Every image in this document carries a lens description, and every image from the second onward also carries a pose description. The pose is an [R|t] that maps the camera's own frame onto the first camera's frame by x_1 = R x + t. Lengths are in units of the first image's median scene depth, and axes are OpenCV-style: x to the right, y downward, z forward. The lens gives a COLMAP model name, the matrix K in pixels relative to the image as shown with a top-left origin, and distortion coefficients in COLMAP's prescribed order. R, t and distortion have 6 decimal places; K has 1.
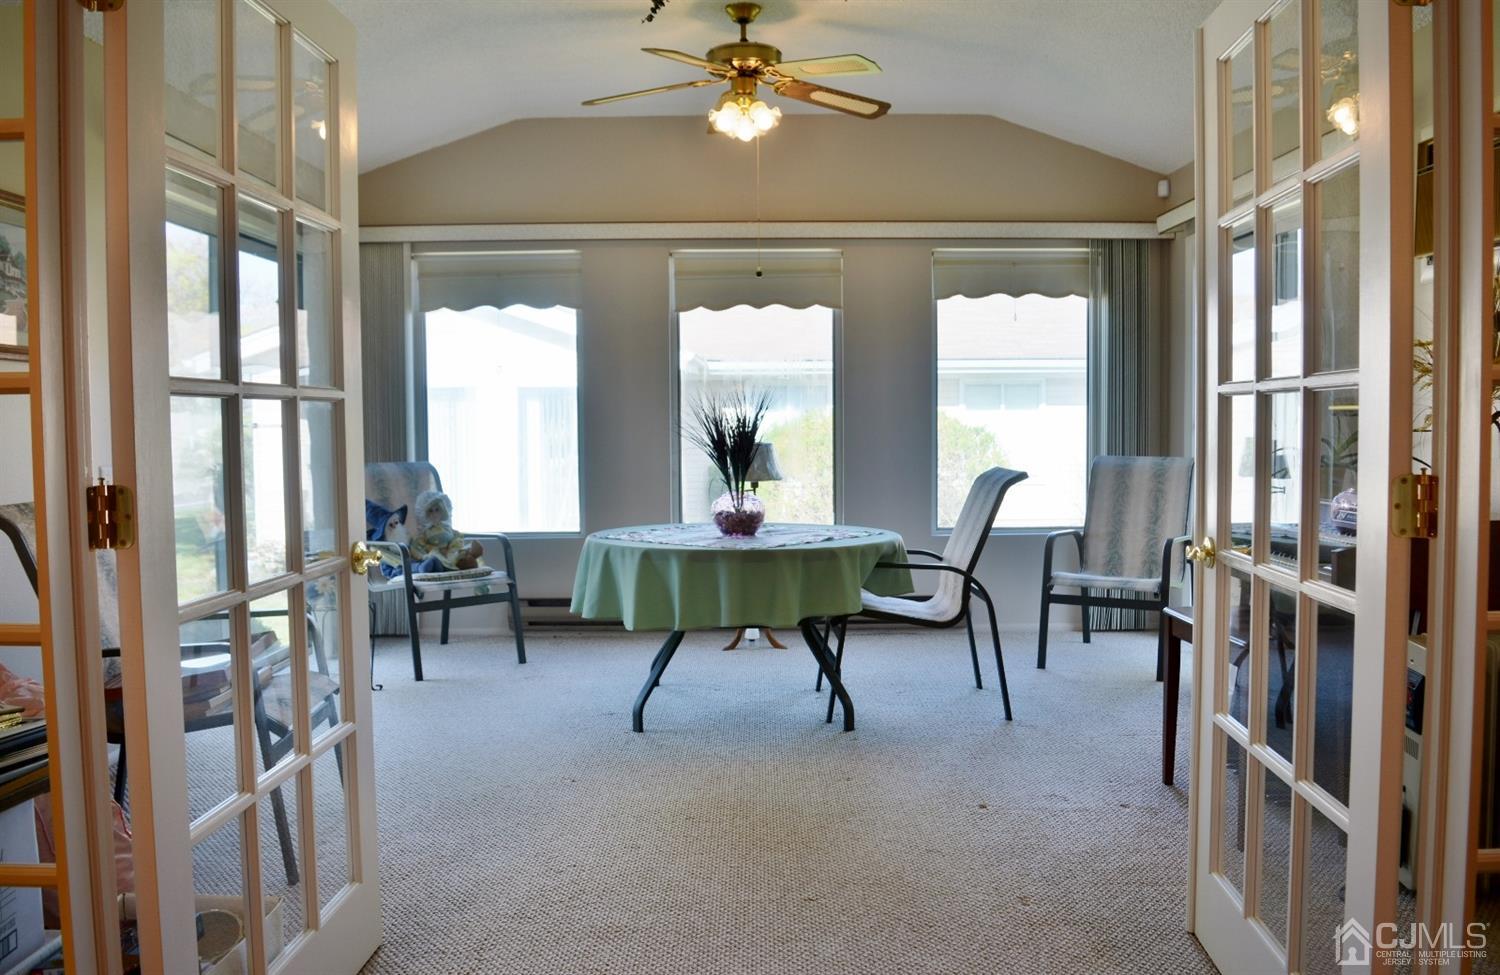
lens RADIAL K [[1247.3, 0, 756.3], [0, 1247.3, 484.2], [0, 0, 1]] dist [-0.045008, -0.004427]
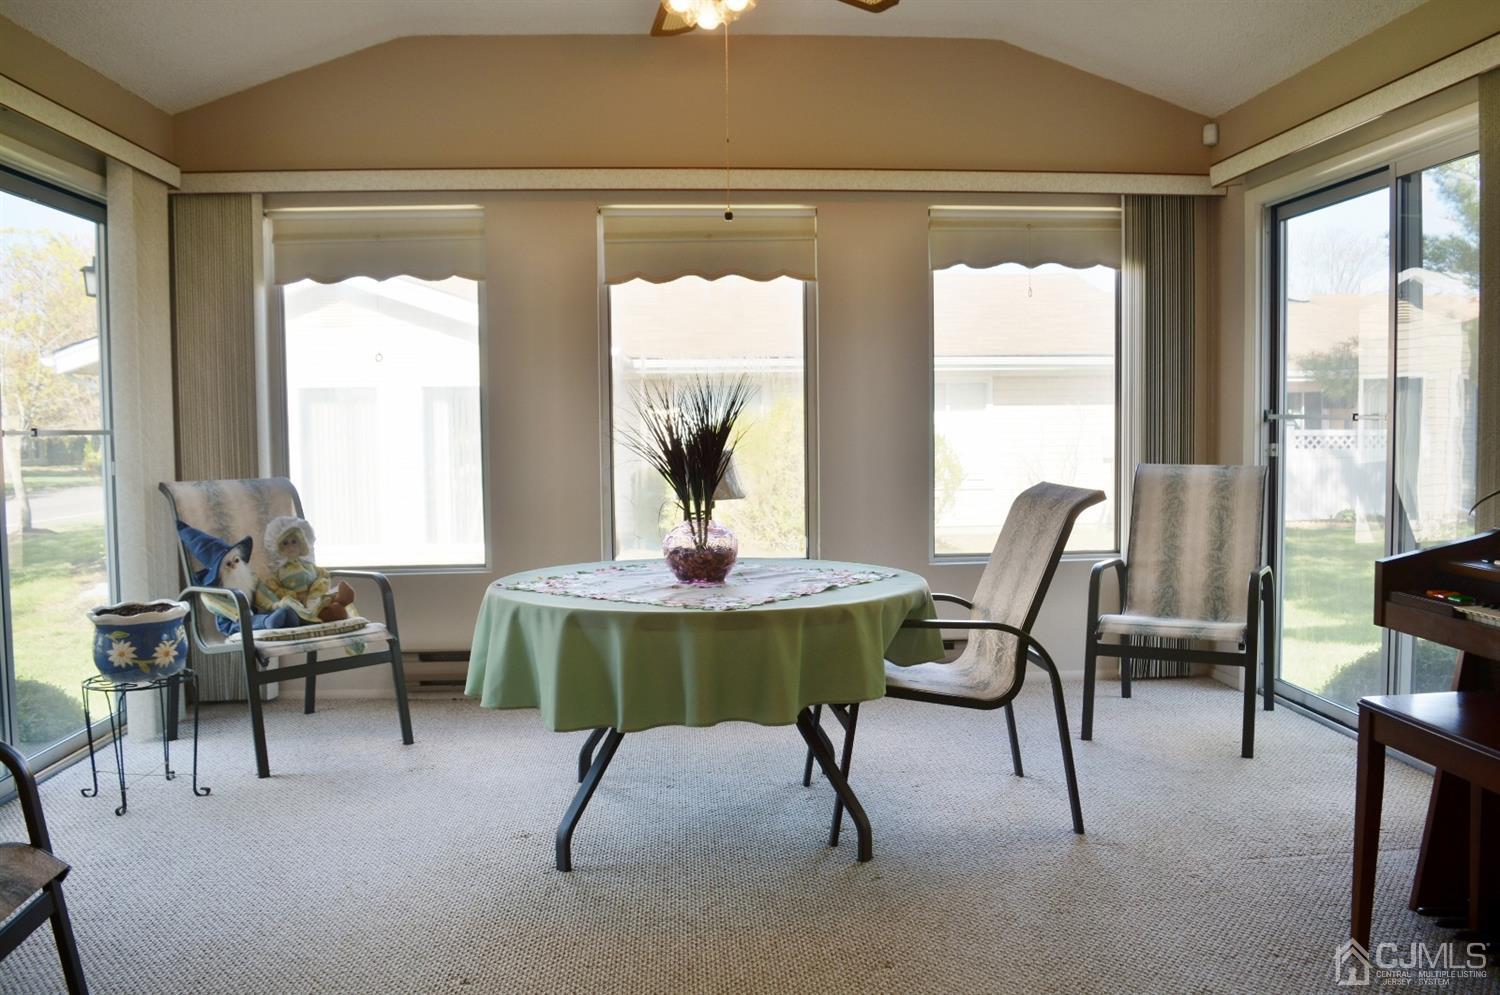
lens RADIAL K [[1207.3, 0, 751.9], [0, 1207.3, 494.8], [0, 0, 1]] dist [-0.065720, 0.023339]
pose [[0.997873, -0.008254, 0.064660, -0.024789], [0.007757, 0.999939, 0.007925, -0.011689], [-0.064721, -0.007407, 0.997876, 0.254832]]
